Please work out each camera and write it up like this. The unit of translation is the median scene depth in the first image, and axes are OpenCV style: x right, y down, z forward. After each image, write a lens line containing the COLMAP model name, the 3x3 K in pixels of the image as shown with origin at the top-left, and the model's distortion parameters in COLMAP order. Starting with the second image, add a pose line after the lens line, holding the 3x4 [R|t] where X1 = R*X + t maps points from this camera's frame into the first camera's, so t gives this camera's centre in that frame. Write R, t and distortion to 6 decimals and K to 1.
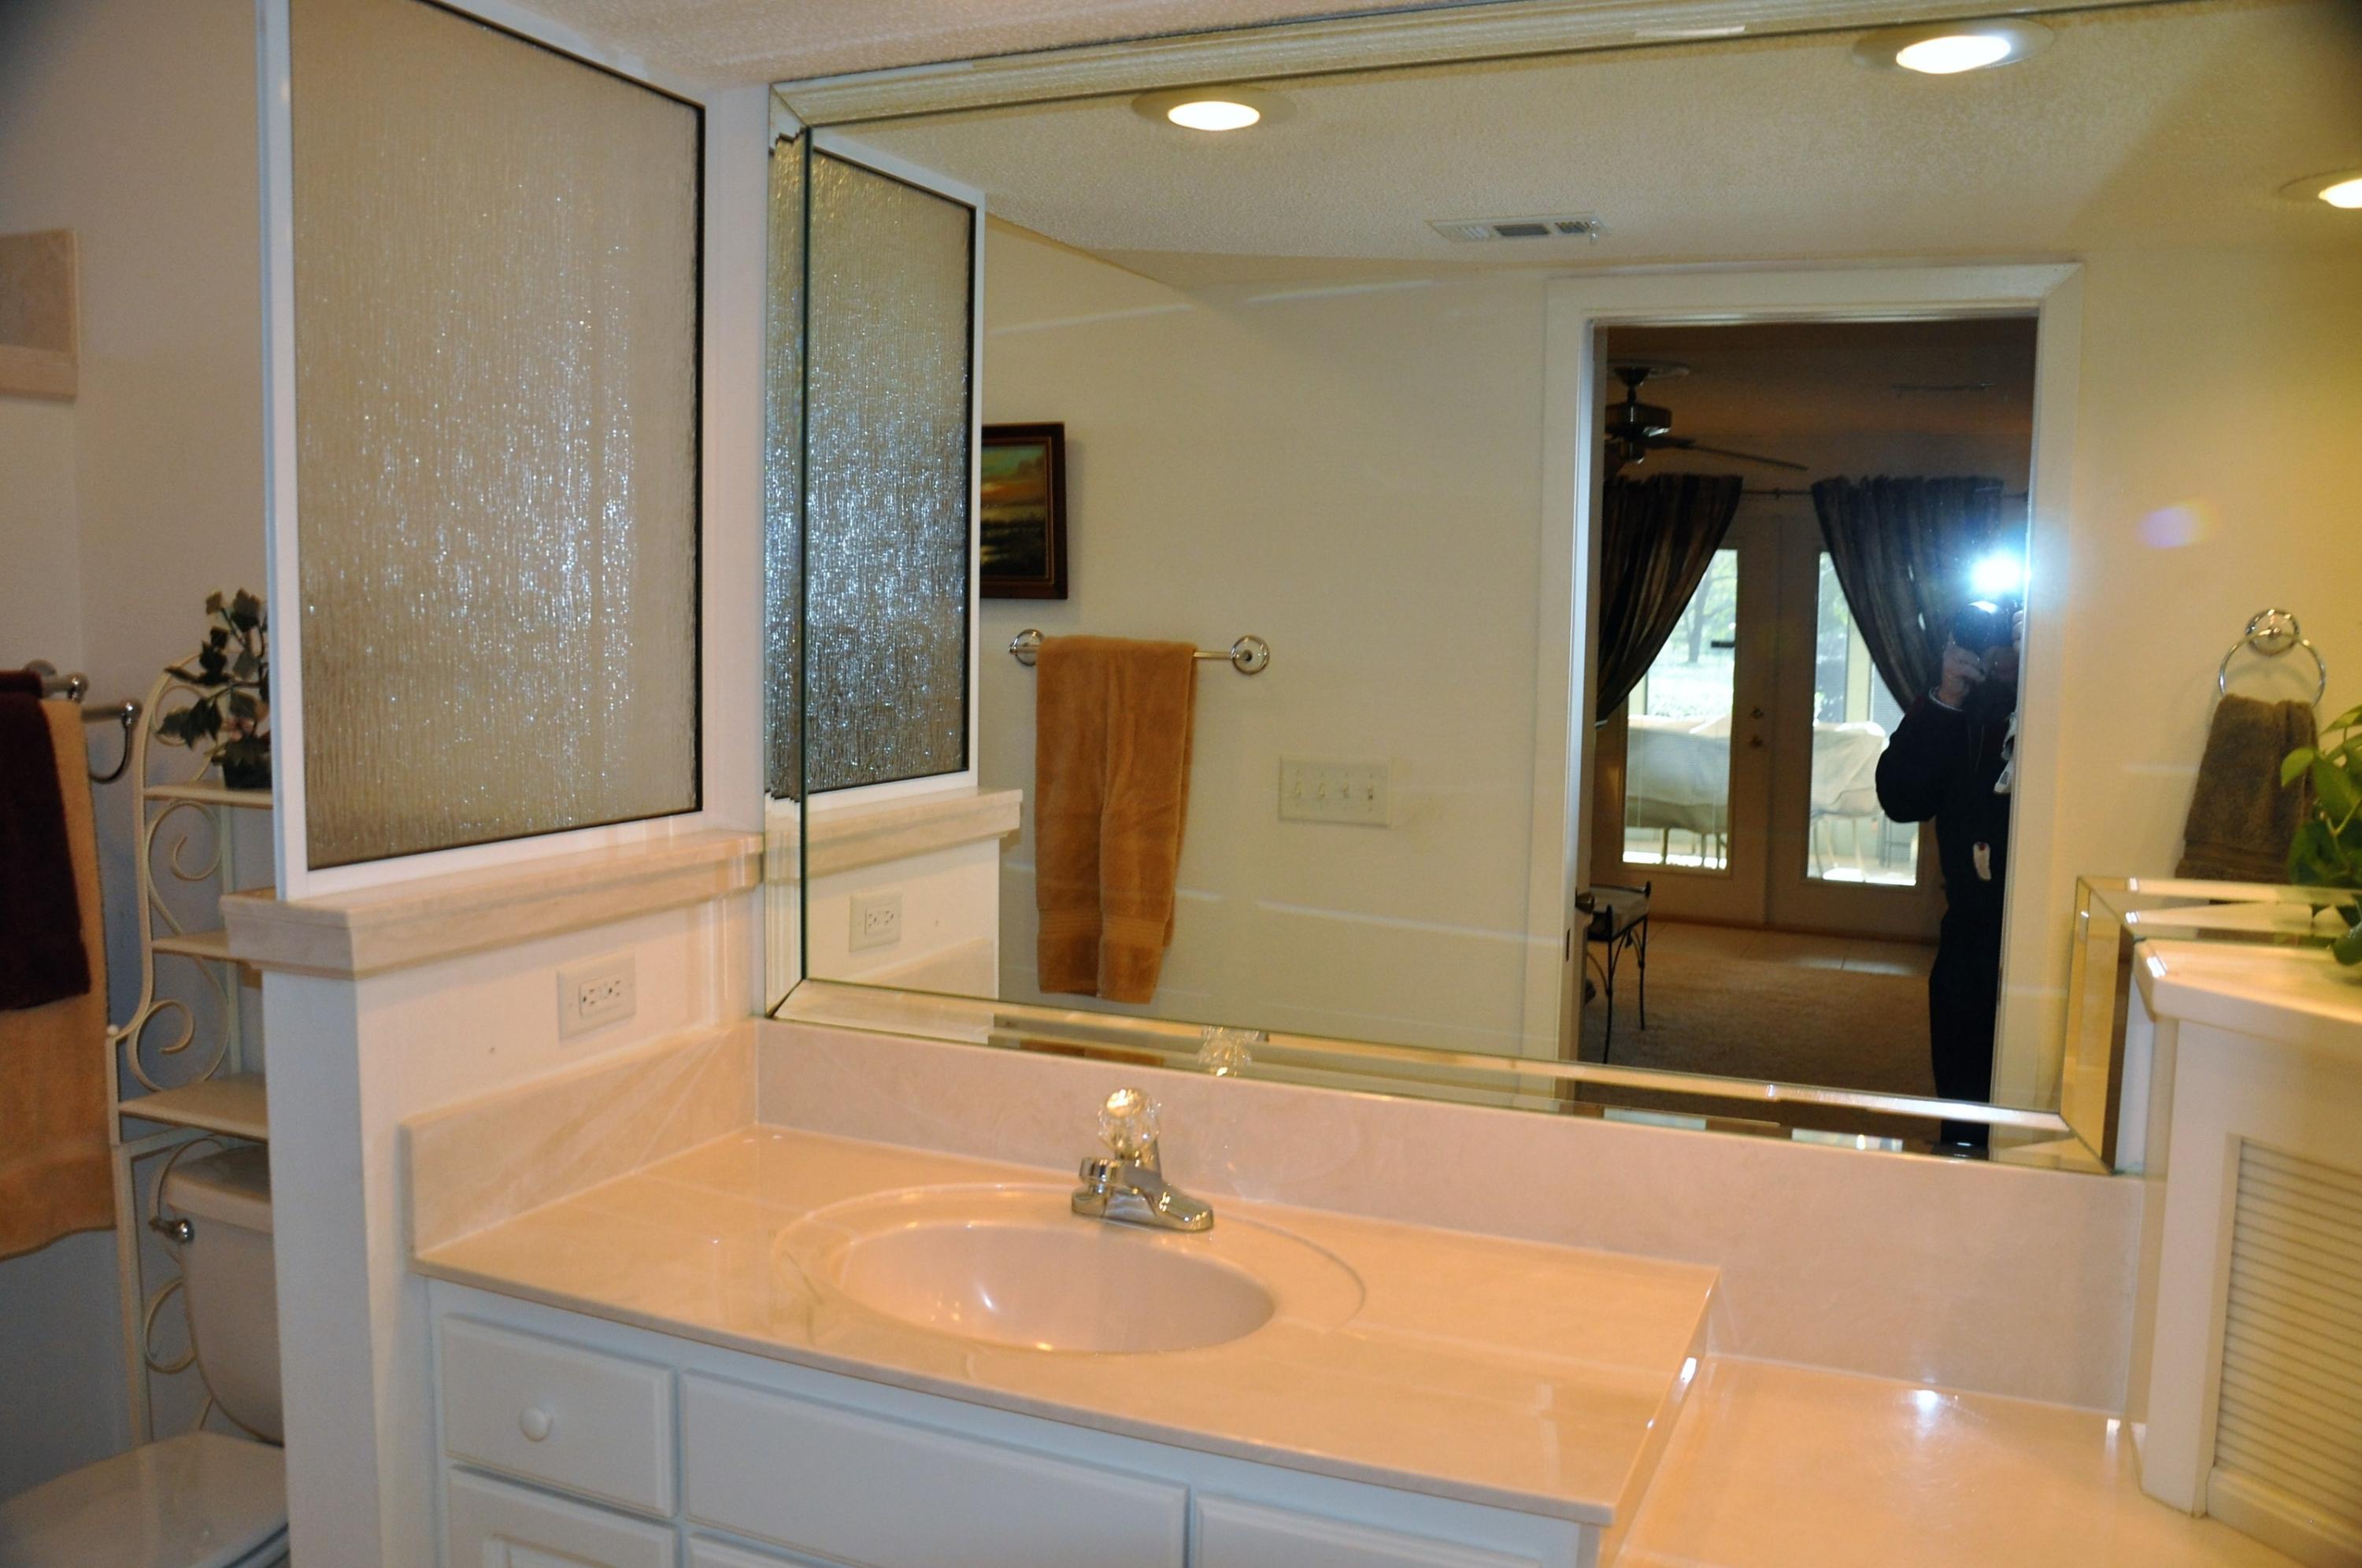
lens RADIAL K [[1861.7, 0, 1179.1], [0, 1861.7, 794.6], [0, 0, 1]] dist [-0.154968, 0.134880]
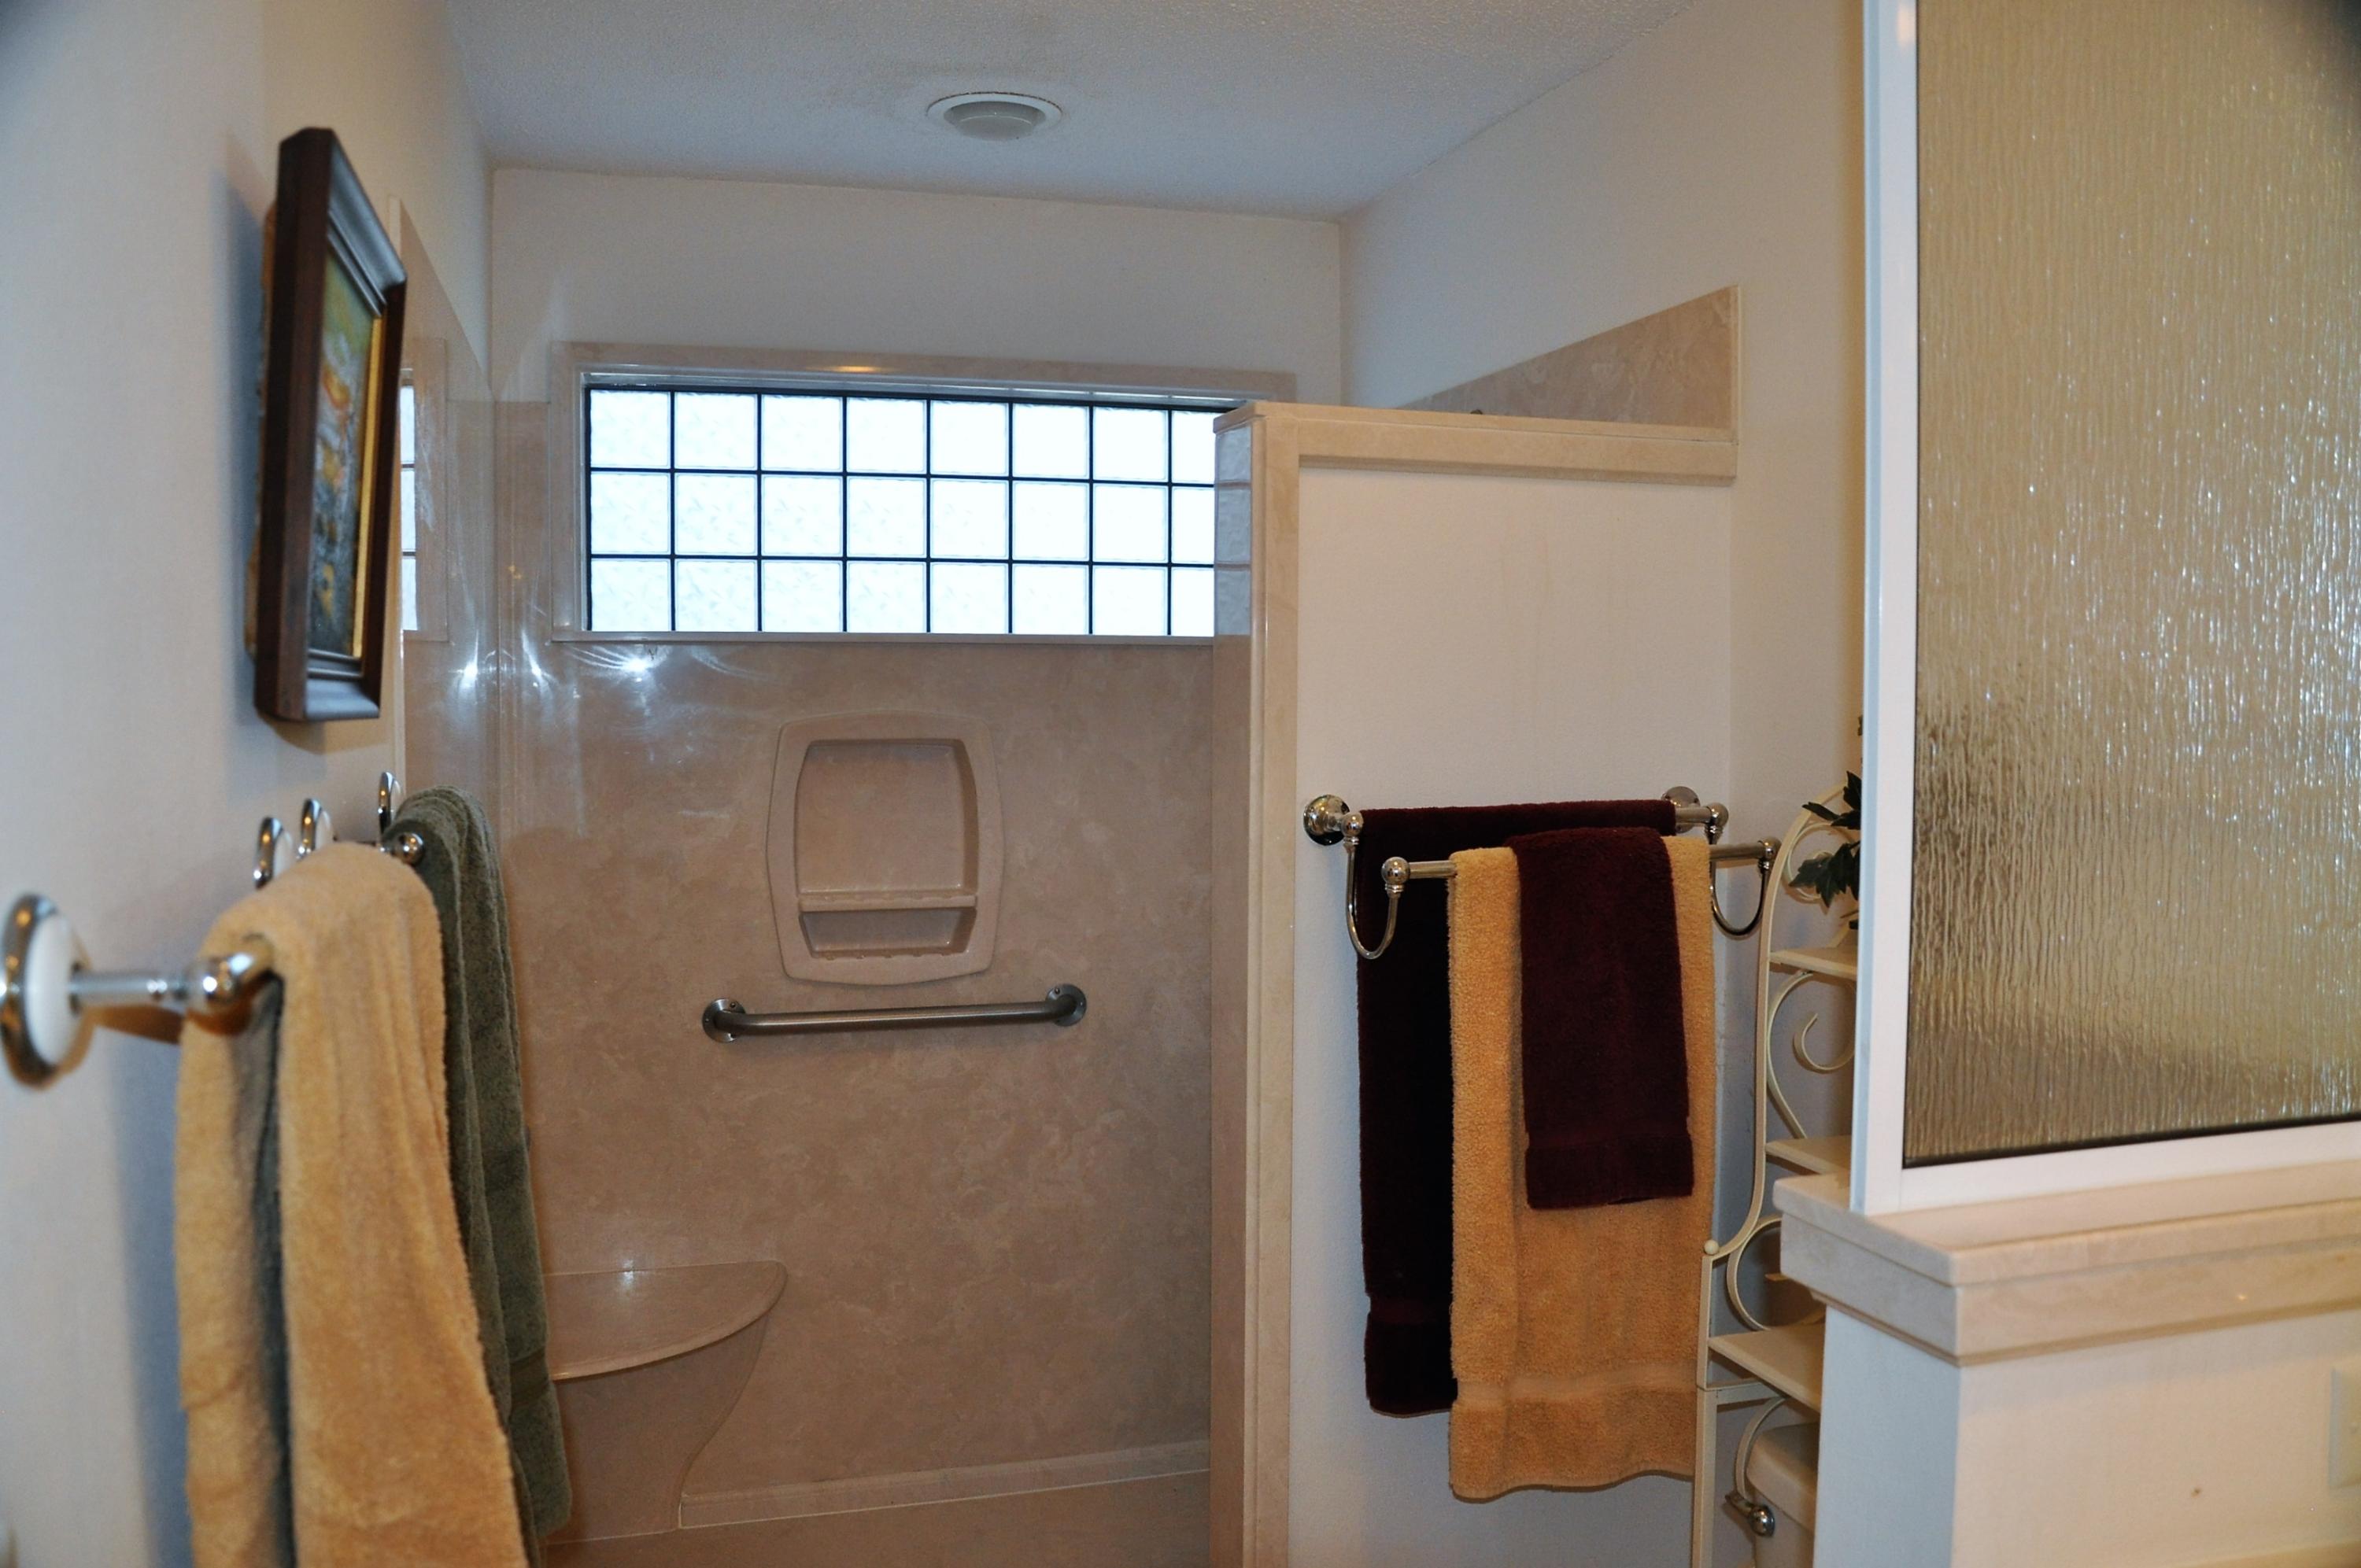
lens RADIAL K [[1860.8, 0, 1178.6], [0, 1860.8, 794.6], [0, 0, 1]] dist [-0.154968, 0.134880]
pose [[0.623247, 0.028119, -0.781520, -0.106051], [-0.071277, 0.997236, -0.020961, -0.038166], [0.778770, 0.068769, 0.623528, 0.282195]]
